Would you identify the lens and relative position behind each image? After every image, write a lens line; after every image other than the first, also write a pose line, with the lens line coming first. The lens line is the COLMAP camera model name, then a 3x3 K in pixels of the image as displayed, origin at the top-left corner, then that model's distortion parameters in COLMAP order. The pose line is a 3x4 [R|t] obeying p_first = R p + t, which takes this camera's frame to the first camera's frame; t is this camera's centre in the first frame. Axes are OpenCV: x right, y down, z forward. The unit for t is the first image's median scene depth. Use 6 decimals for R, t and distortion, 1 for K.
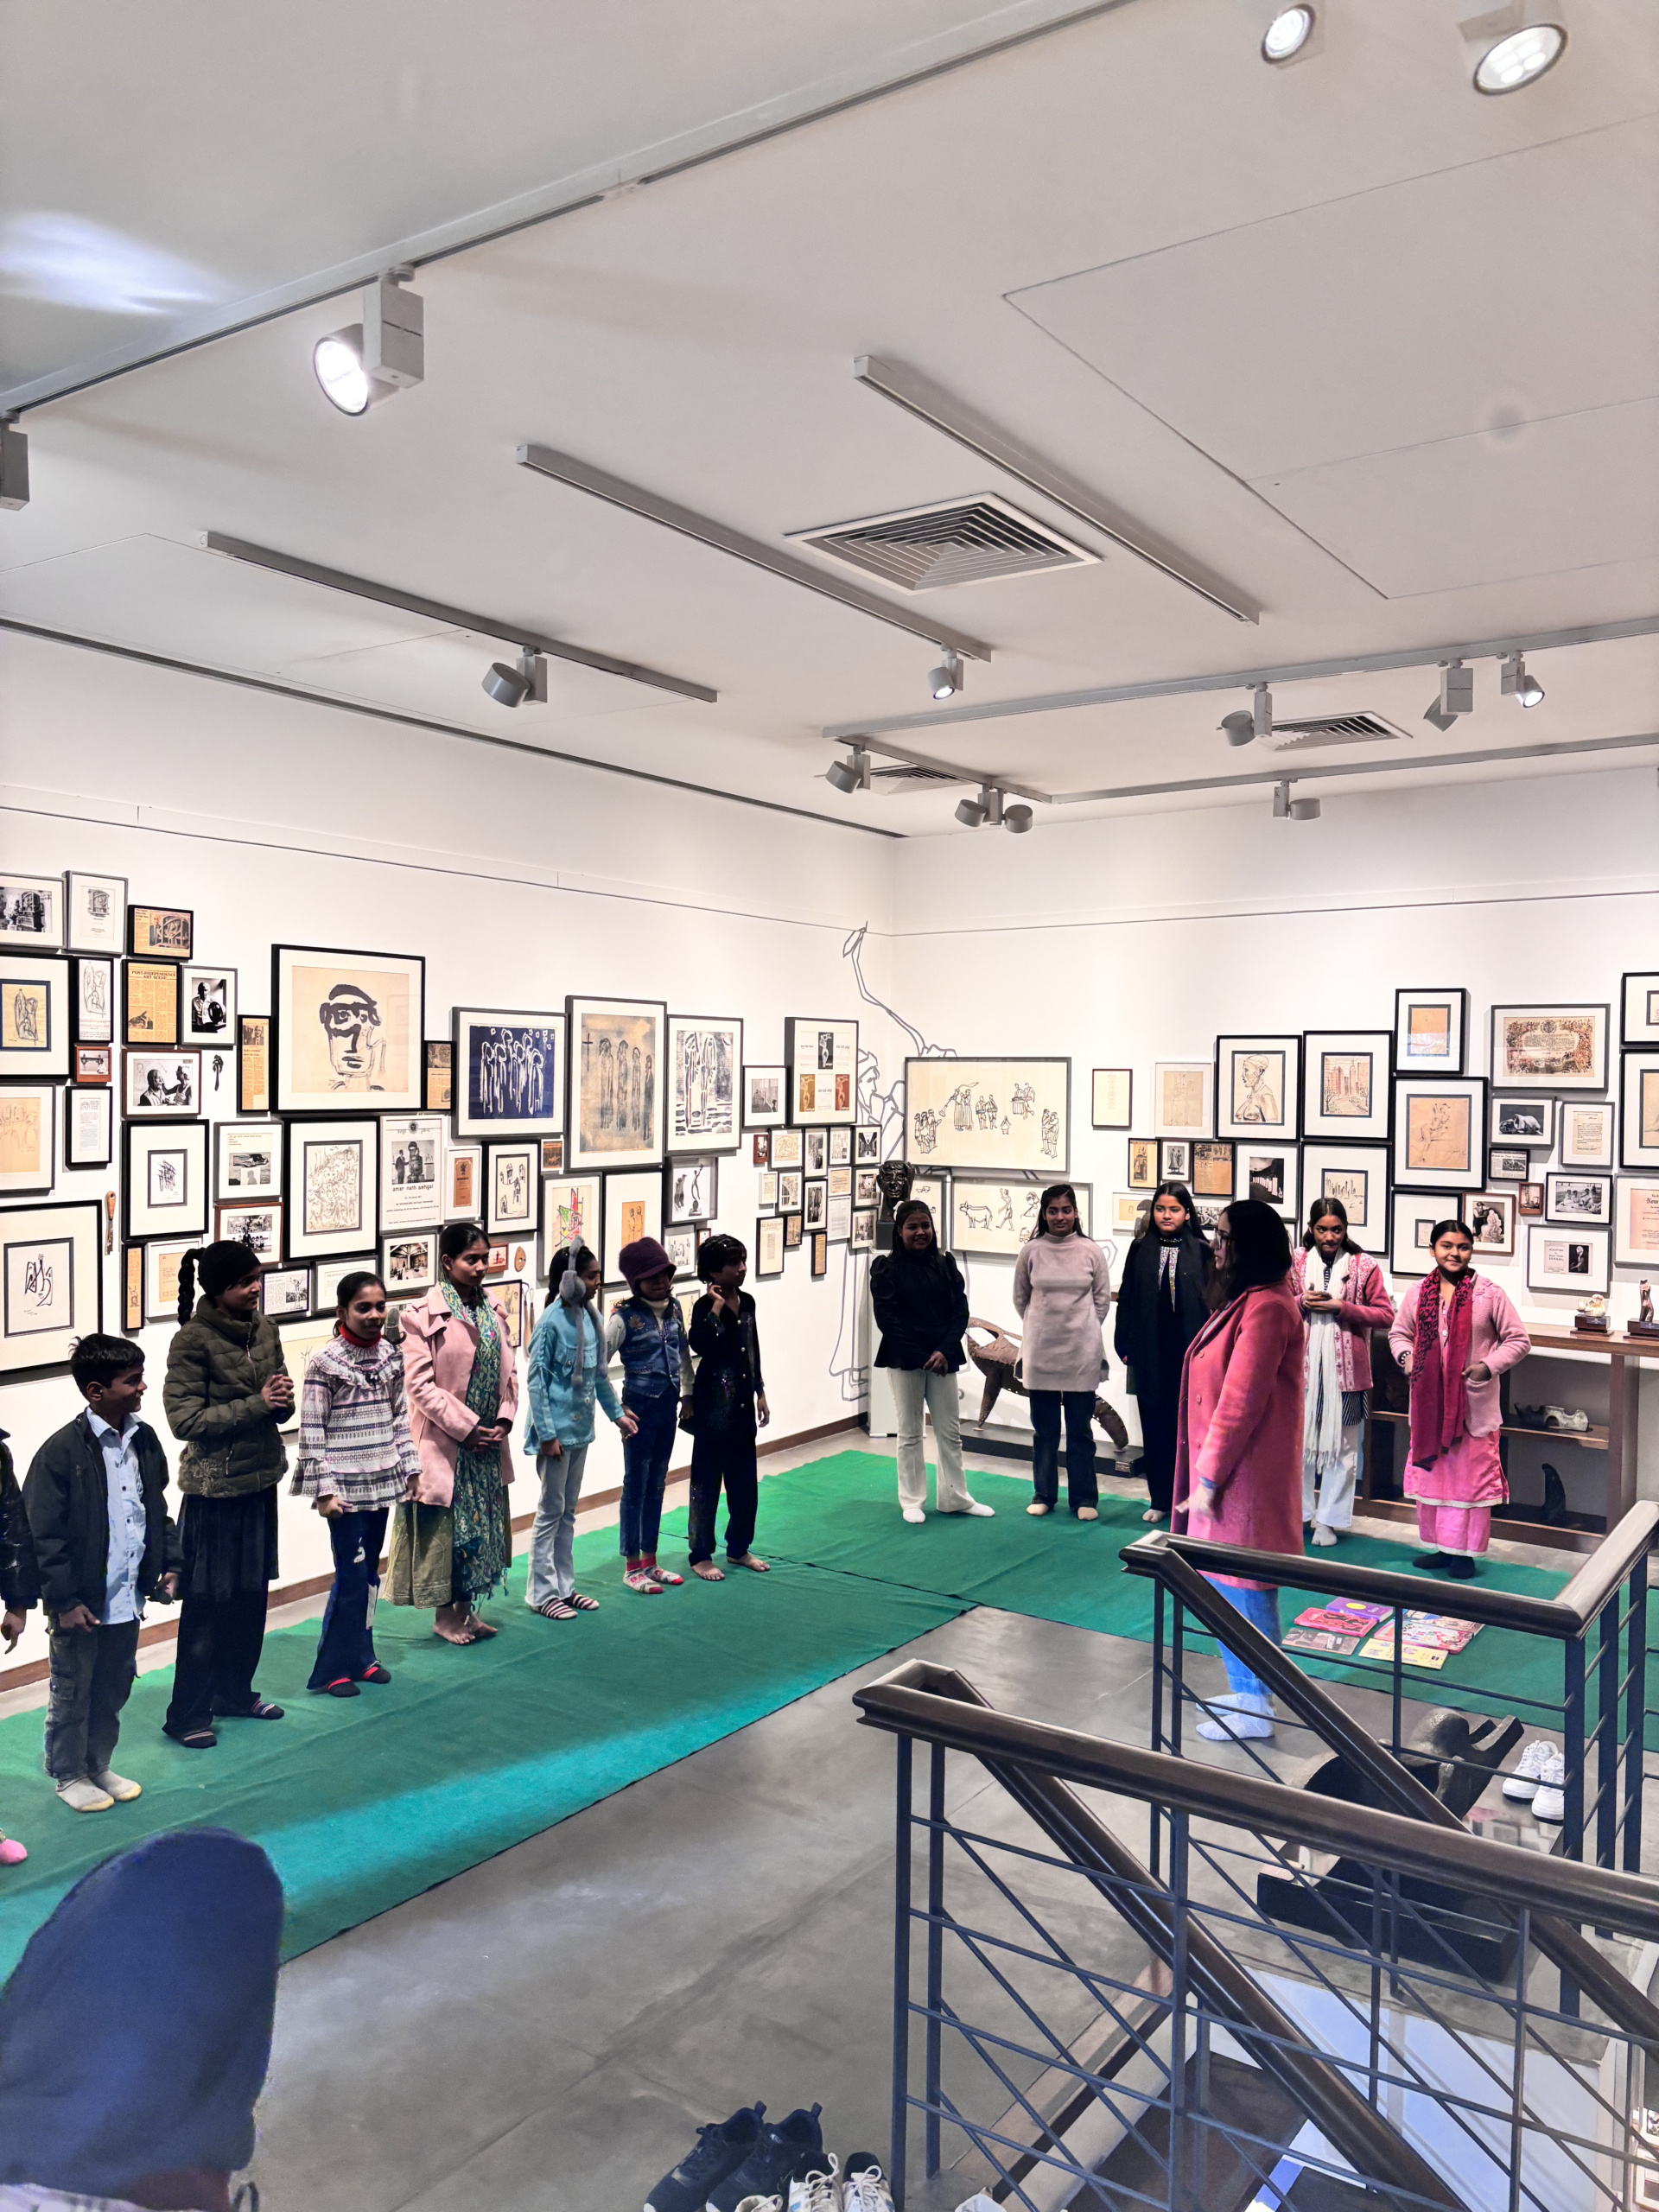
lens RADIAL K [[1666.5, 0, 839.6], [0, 1666.5, 1120.4], [0, 0, 1]] dist [0.072366, -0.088804]
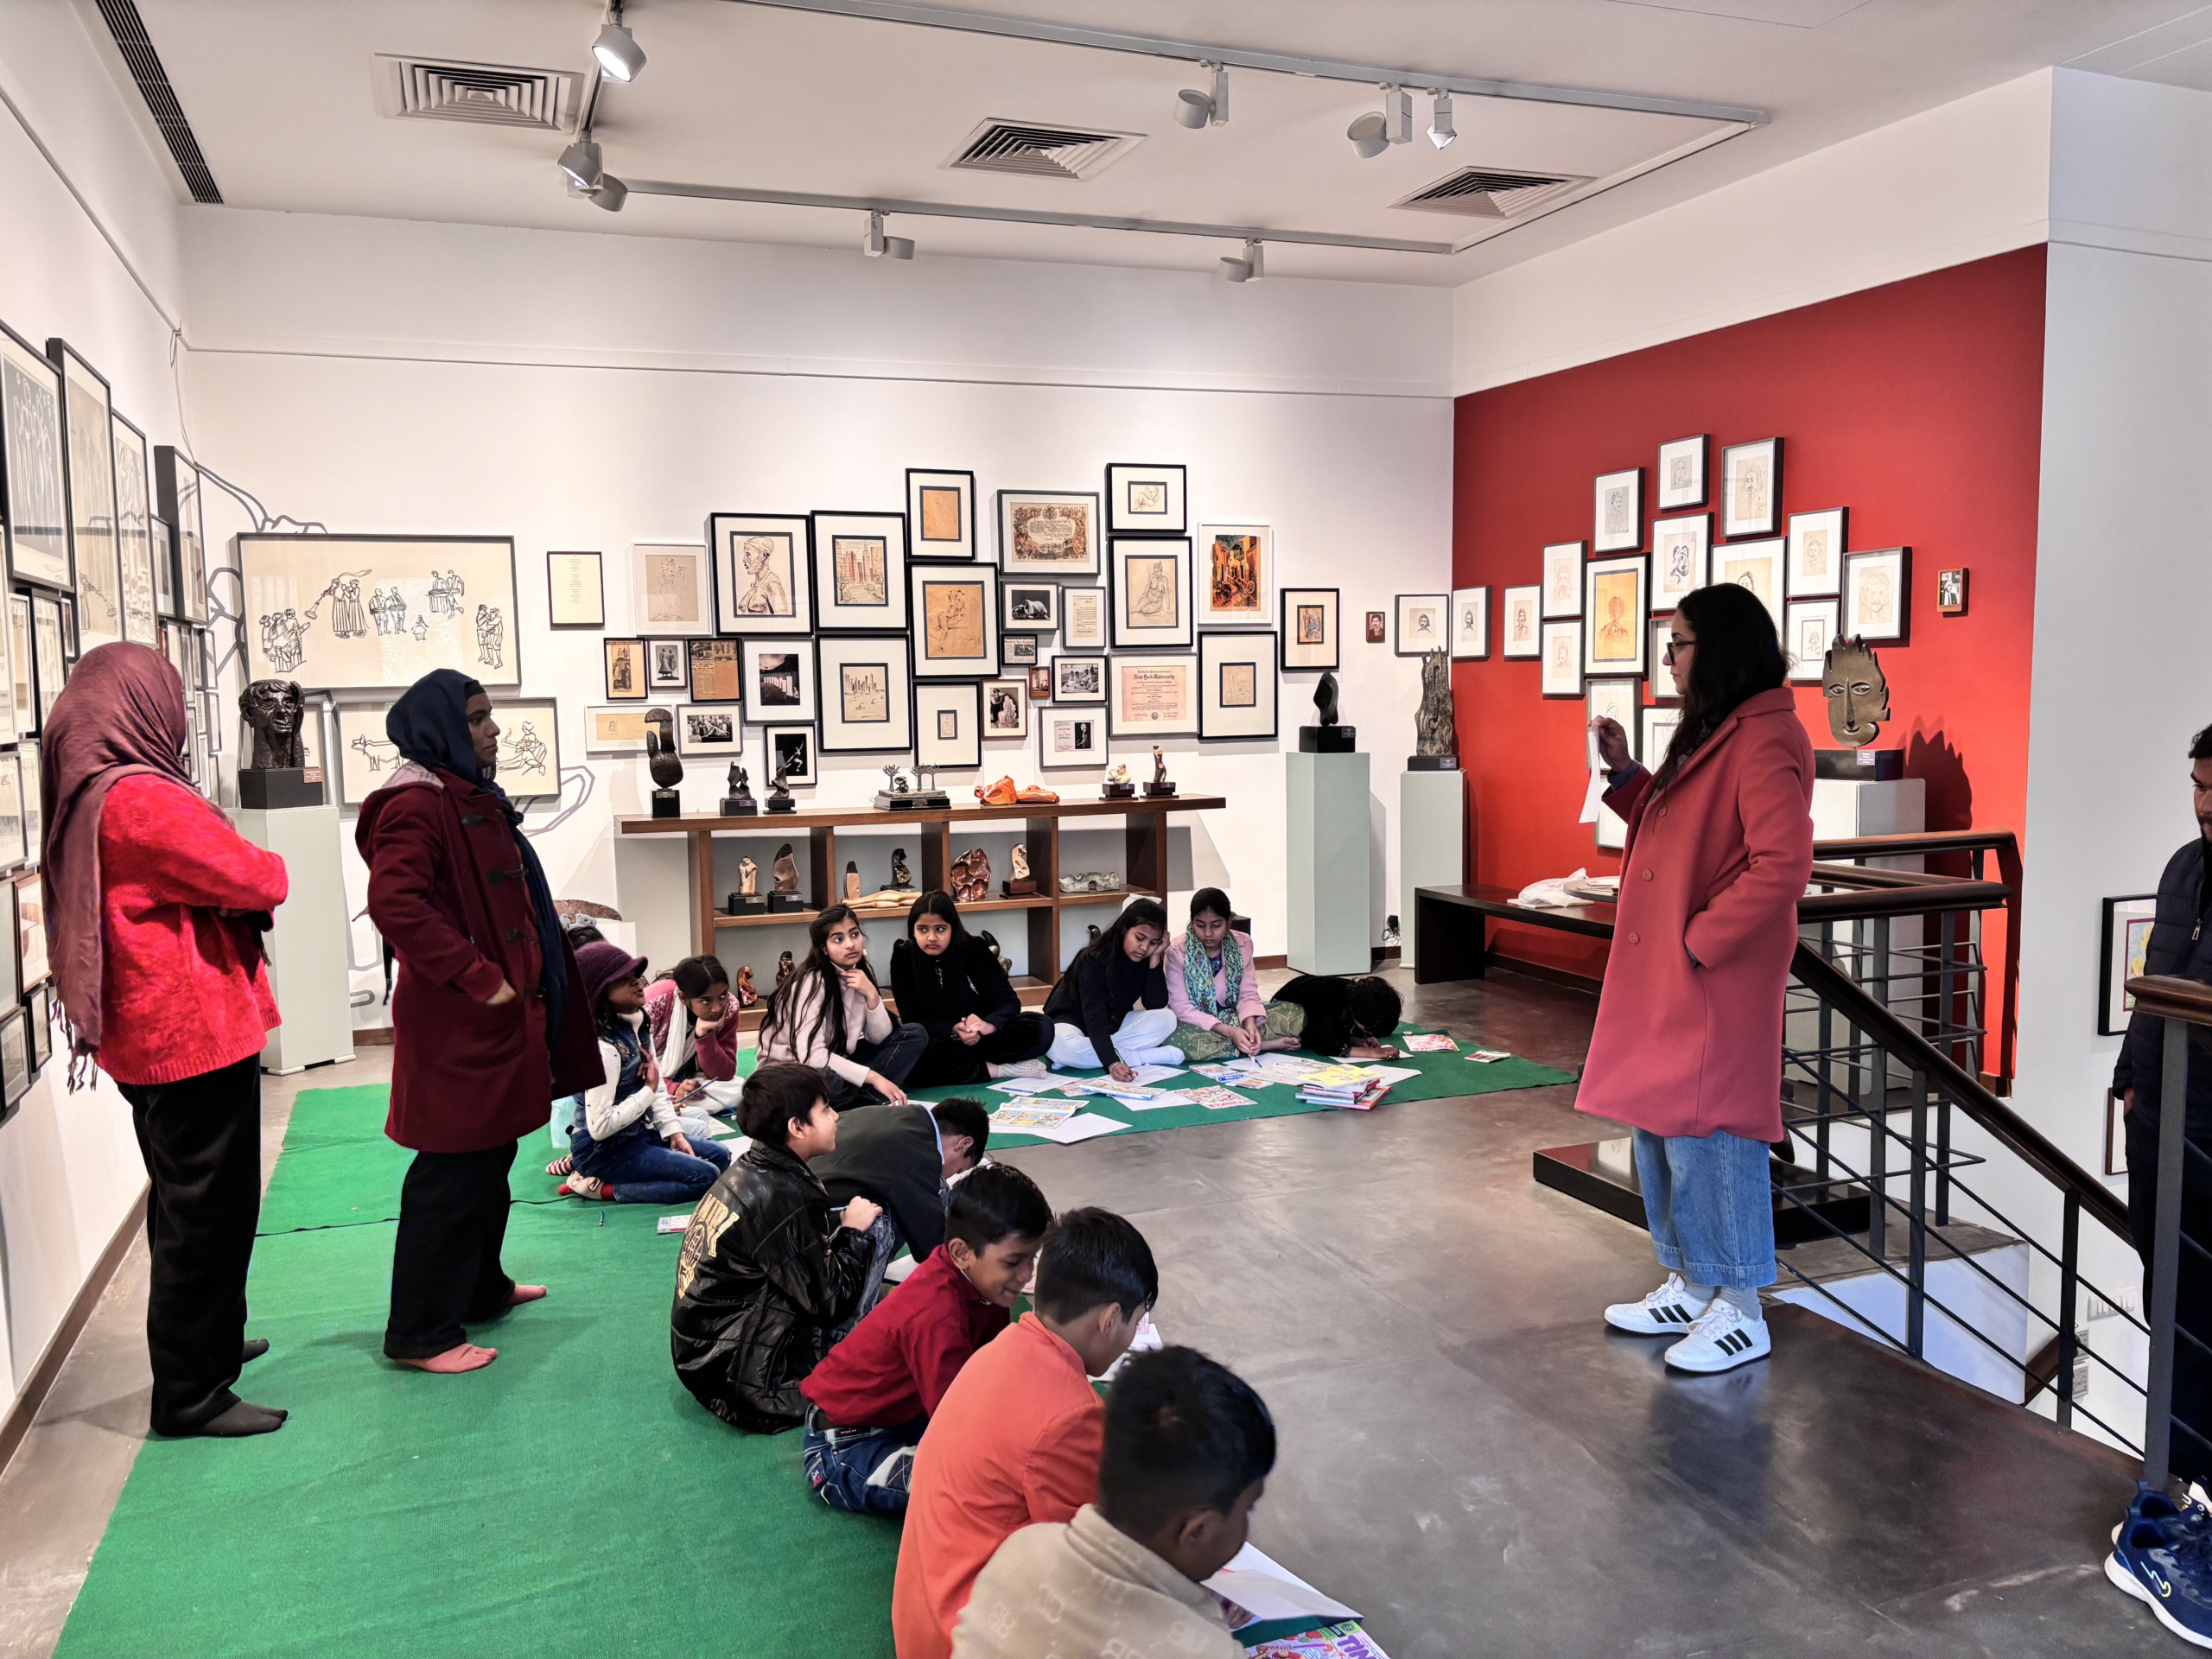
lens RADIAL K [[1666.5, 0, 1079.3], [0, 1666.5, 835.4], [0, 0, 1]] dist [0.072366, -0.088804]
pose [[0.578746, -0.097347, 0.809677, -0.414813], [0.049451, 0.995212, 0.084307, 0.055368], [-0.814007, -0.008753, 0.580789, 0.382440]]
